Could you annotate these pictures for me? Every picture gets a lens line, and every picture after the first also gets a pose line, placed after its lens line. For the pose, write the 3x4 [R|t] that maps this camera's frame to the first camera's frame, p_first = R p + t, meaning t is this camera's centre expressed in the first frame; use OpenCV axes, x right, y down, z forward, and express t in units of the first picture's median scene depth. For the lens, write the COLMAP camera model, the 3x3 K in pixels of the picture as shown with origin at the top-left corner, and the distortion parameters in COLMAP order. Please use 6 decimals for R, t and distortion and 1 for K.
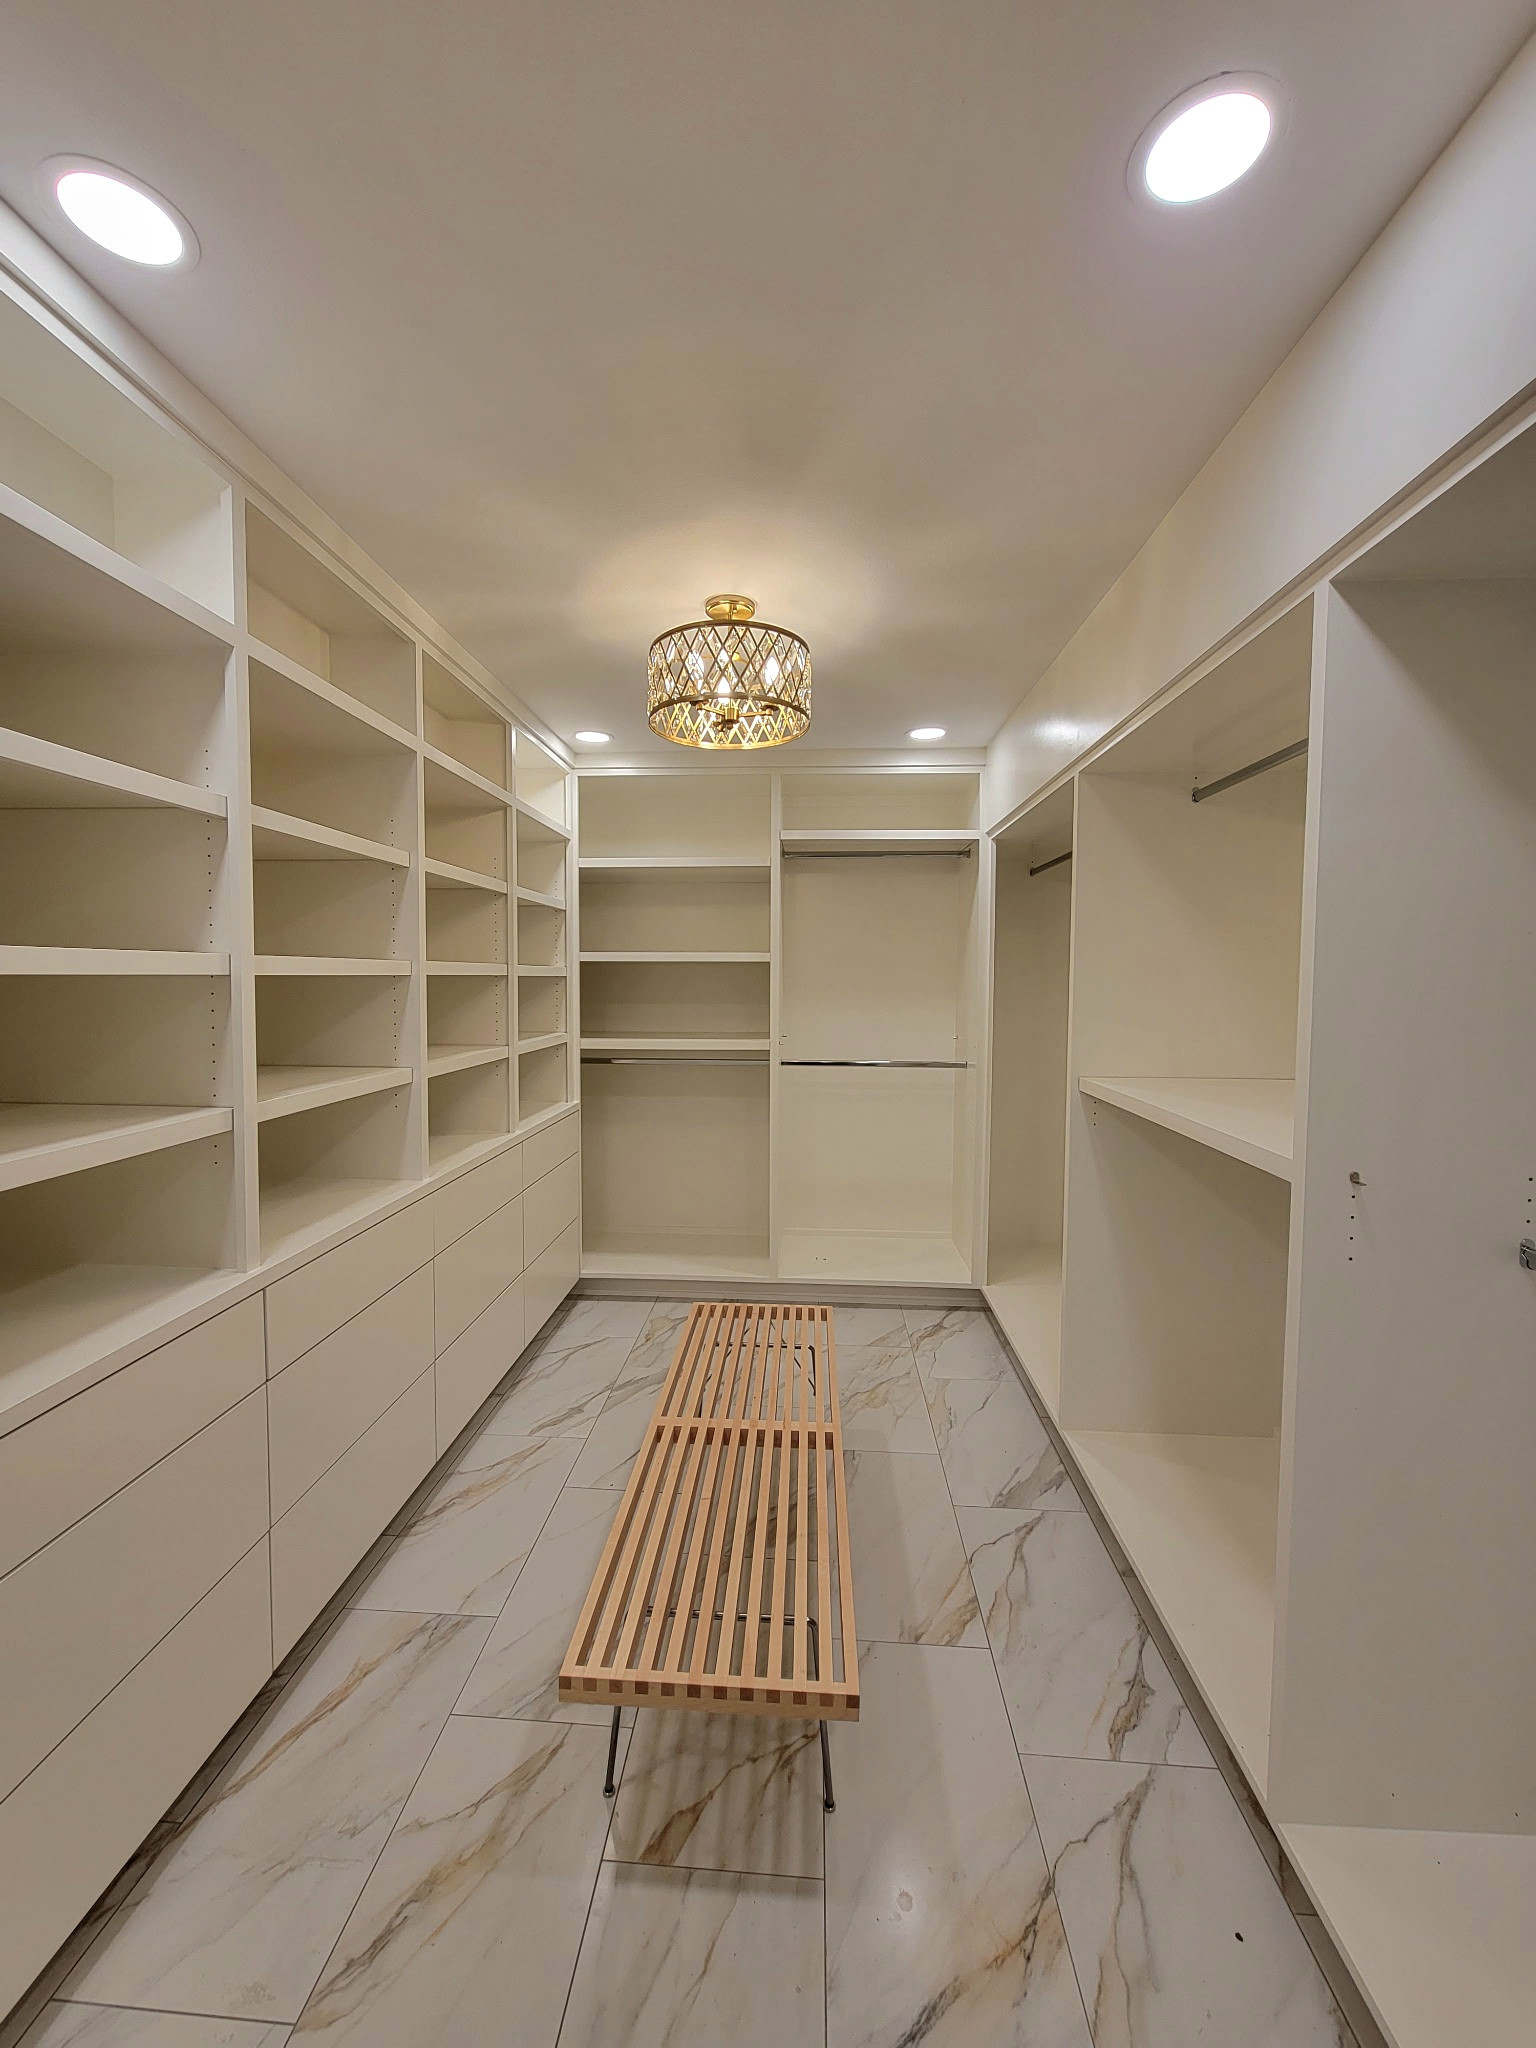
lens RADIAL K [[833.6, 0, 756.6], [0, 833.6, 1020.3], [0, 0, 1]] dist [-0.001690, -0.000472]
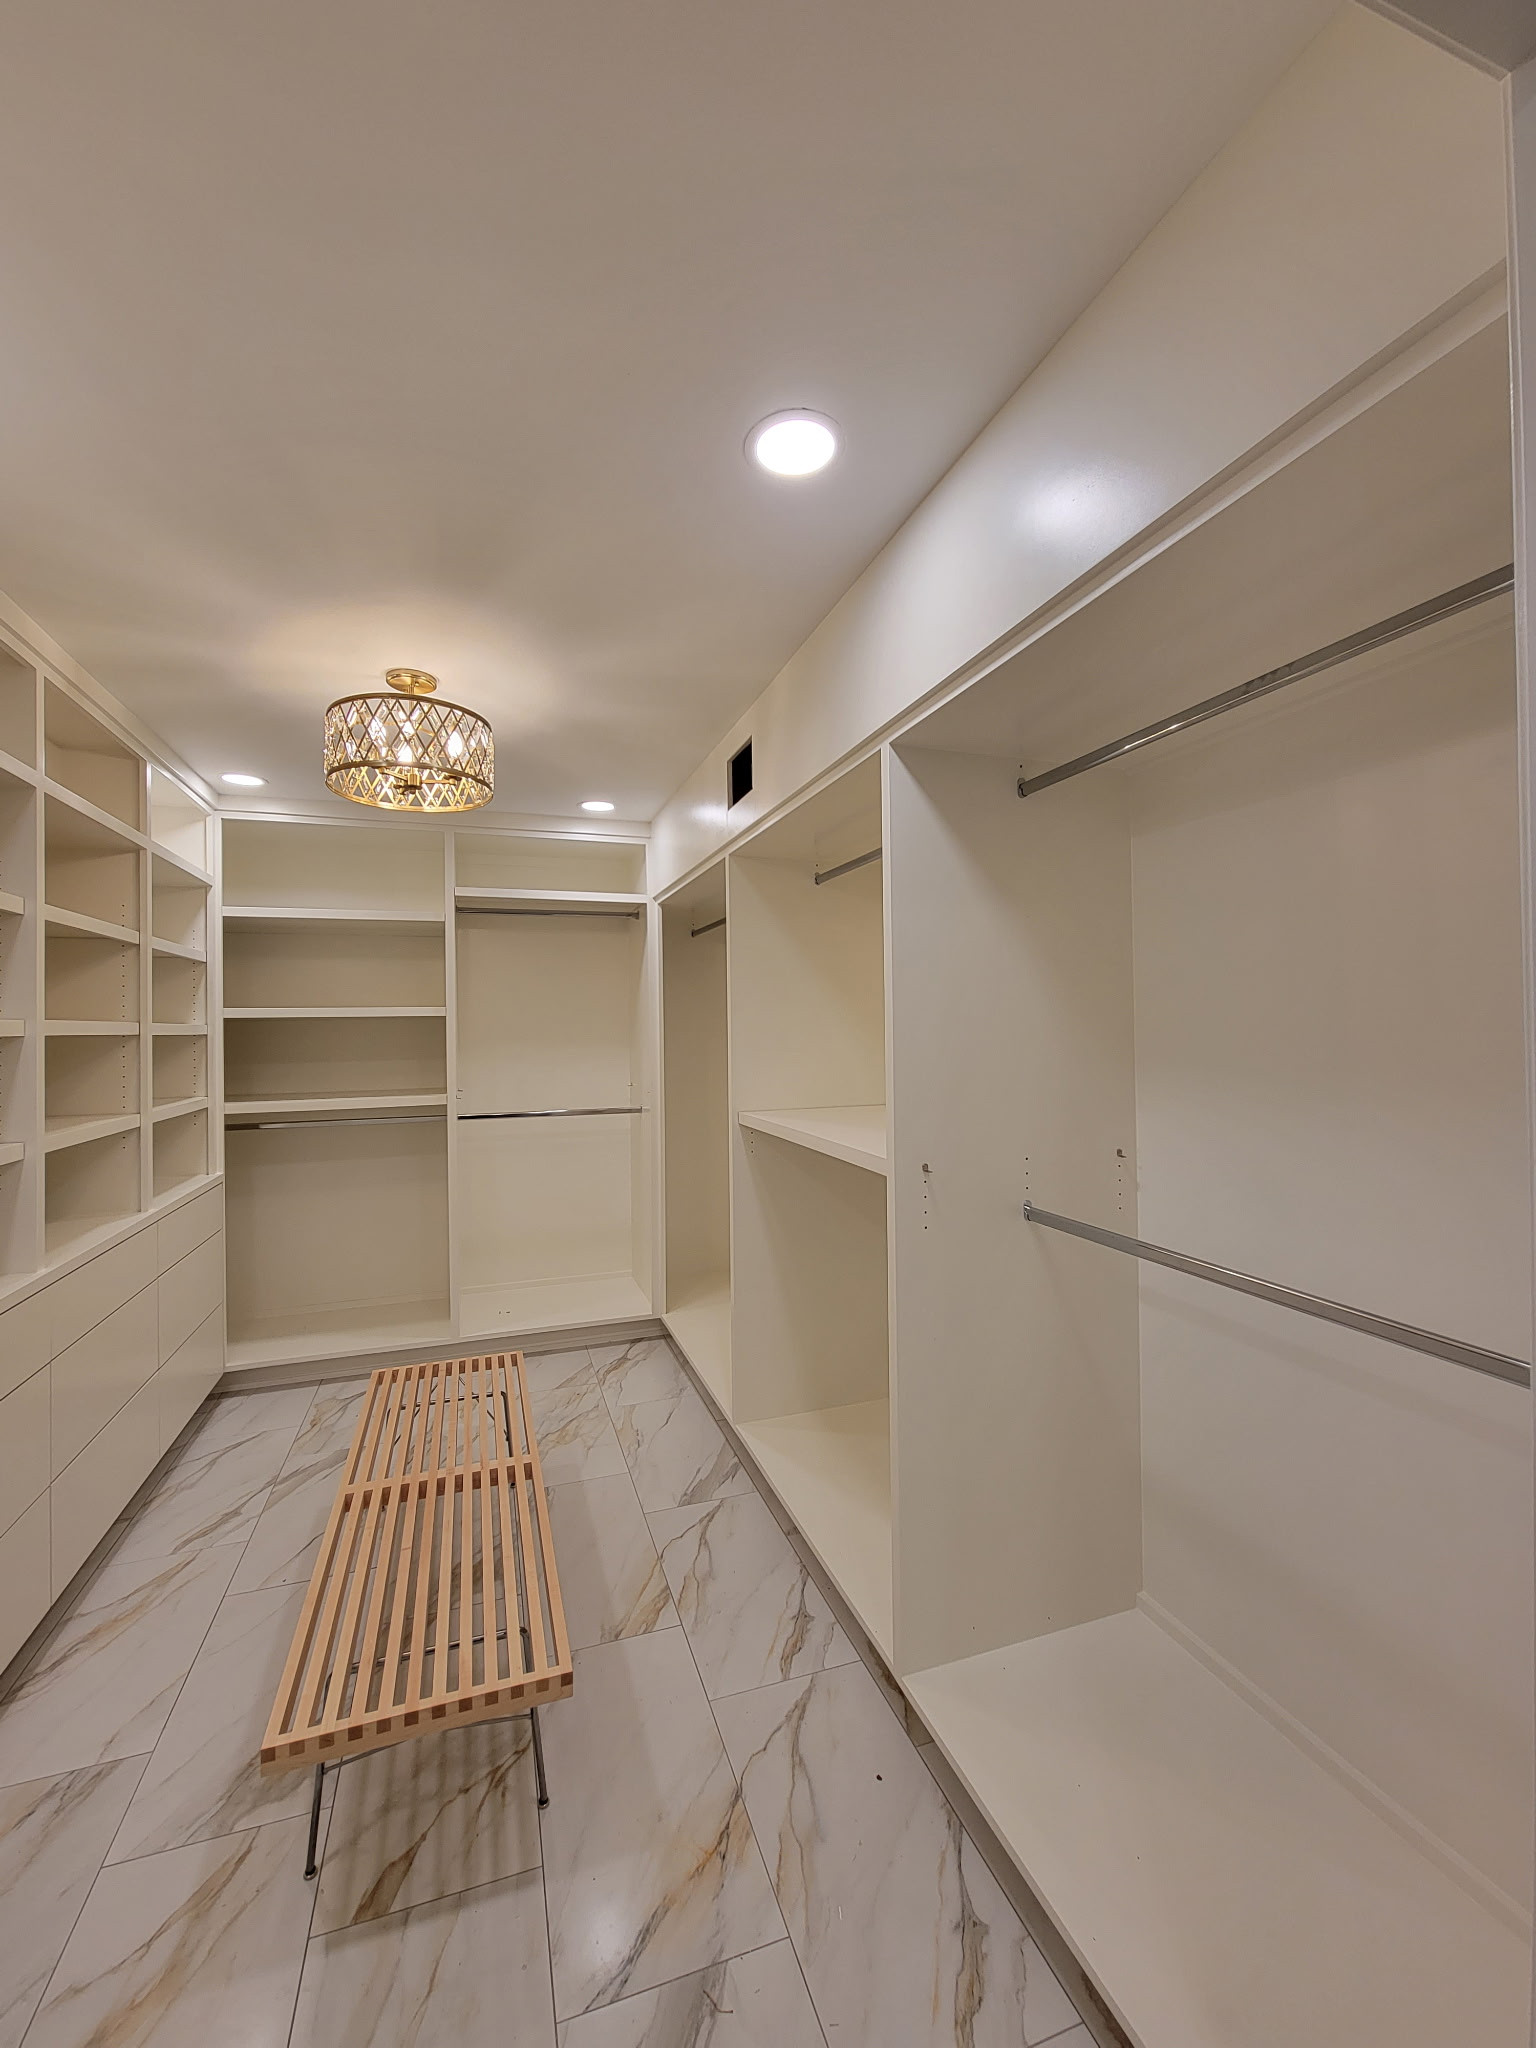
lens RADIAL K [[833.6, 0, 756.6], [0, 833.6, 1020.3], [0, 0, 1]] dist [-0.001690, -0.000472]
pose [[0.923904, -0.013298, 0.382393, -0.034700], [0.037222, 0.997779, -0.055233, 0.005877], [-0.380809, 0.065263, 0.922348, -0.098261]]
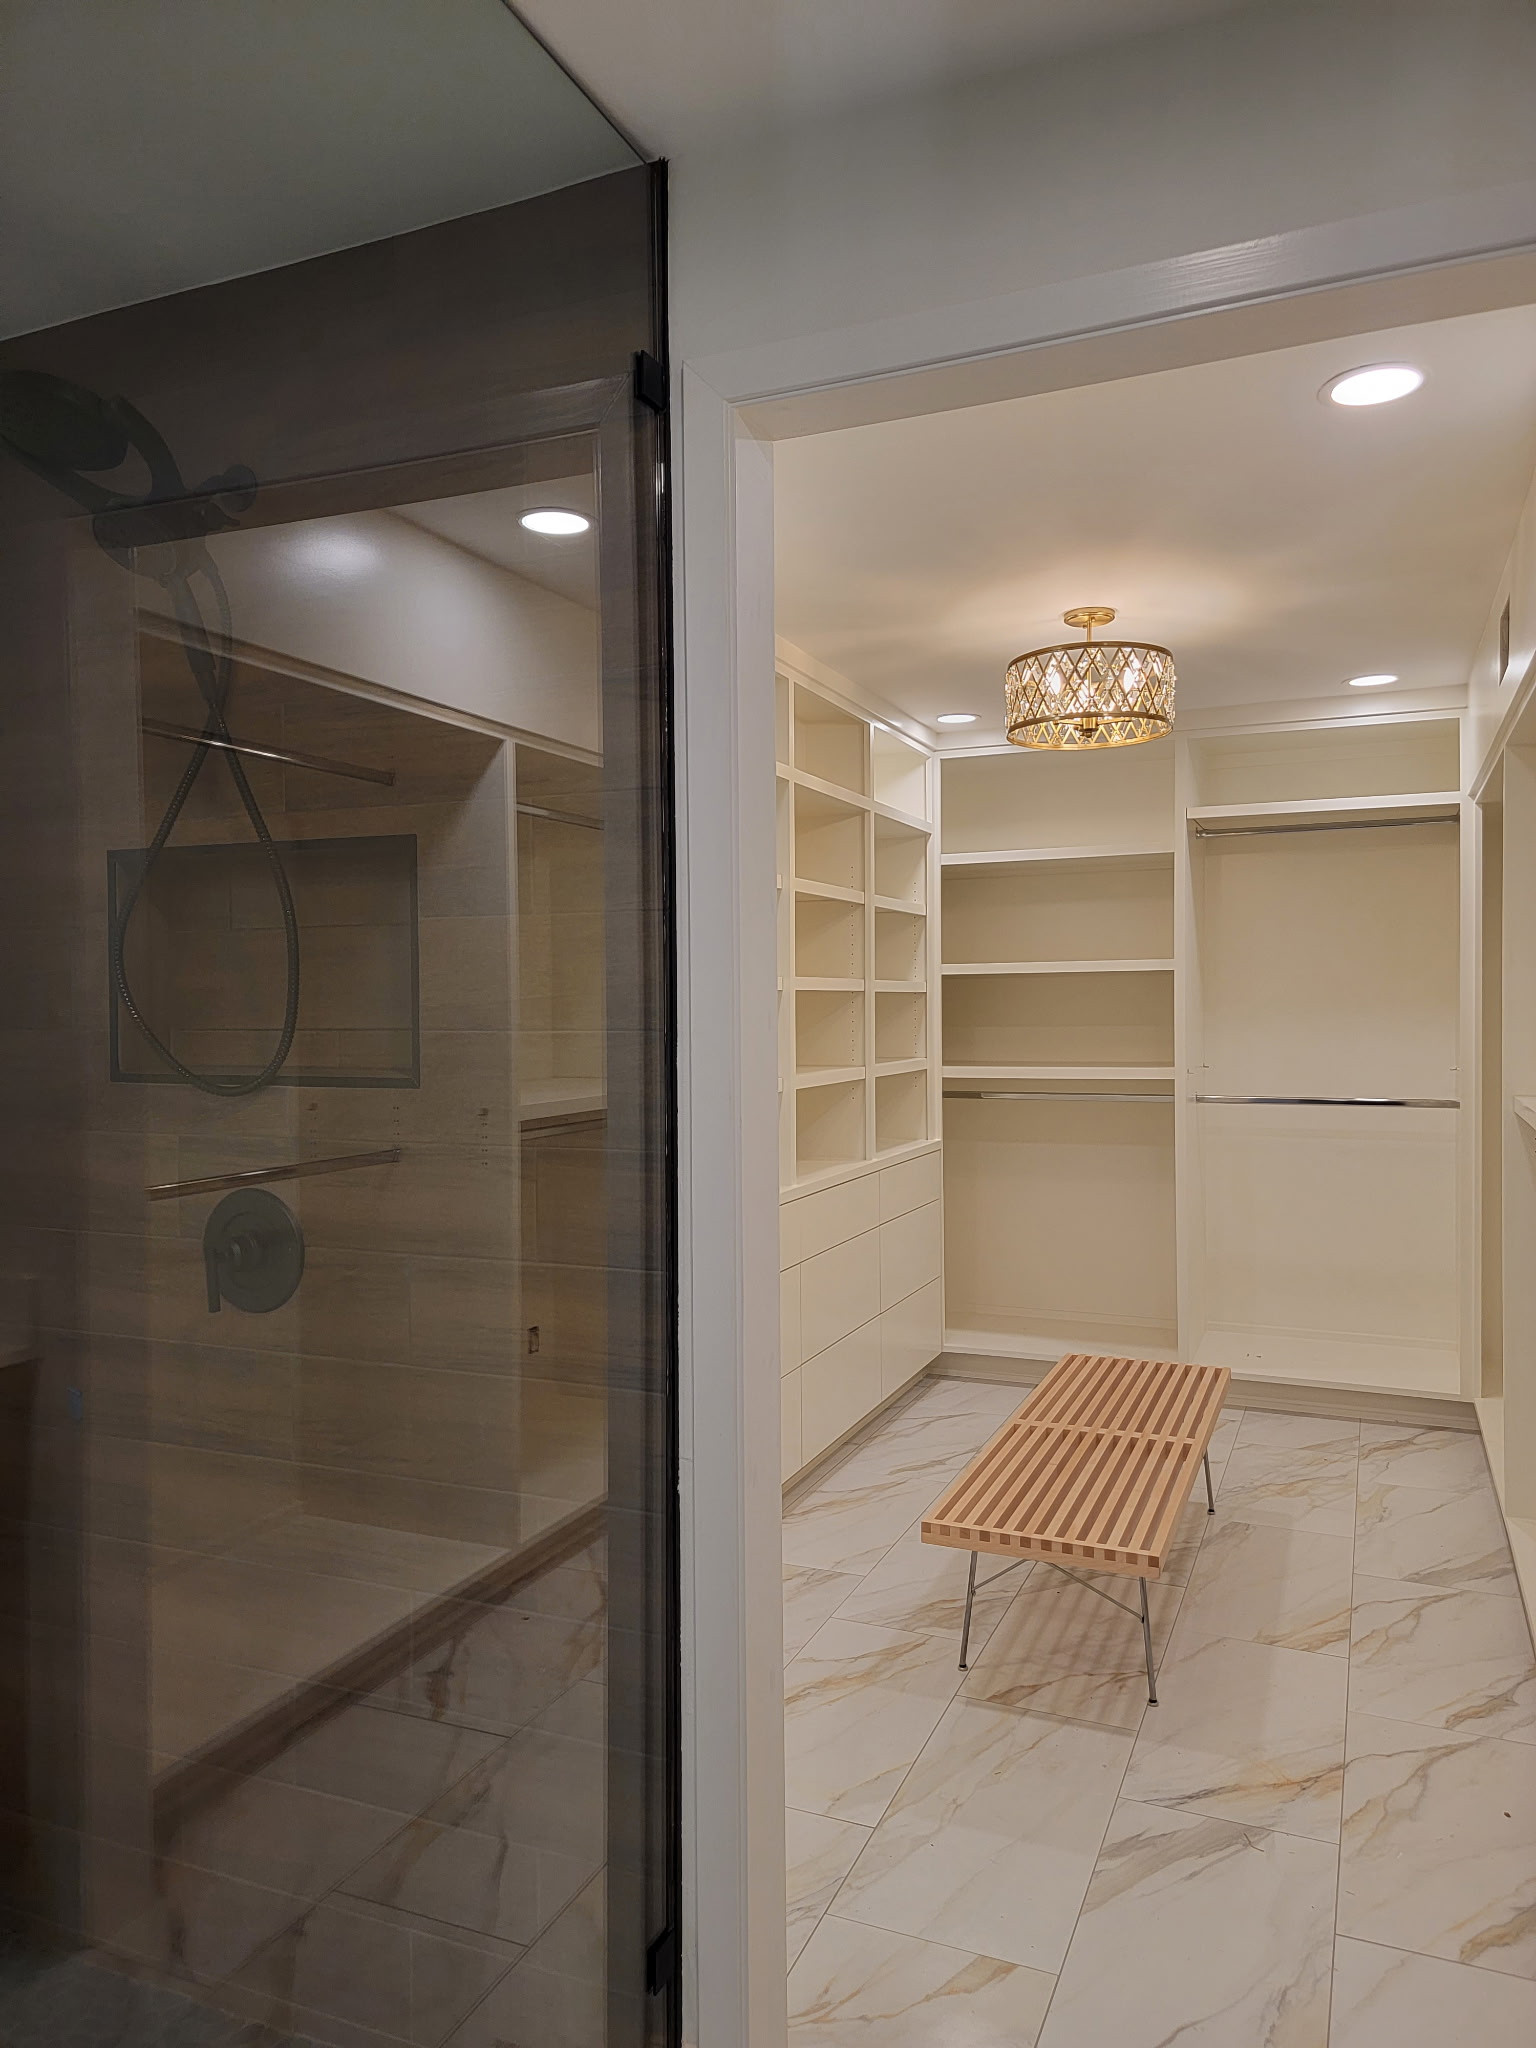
lens RADIAL K [[1433.7, 0, 772.8], [0, 1433.7, 1034.5], [0, 0, 1]] dist [0.079092, -0.072022]
pose [[0.945674, -0.006109, -0.325058, 0.157287], [-0.003750, 0.999552, -0.029695, 0.053468], [0.325094, 0.029301, 0.945228, -0.688122]]
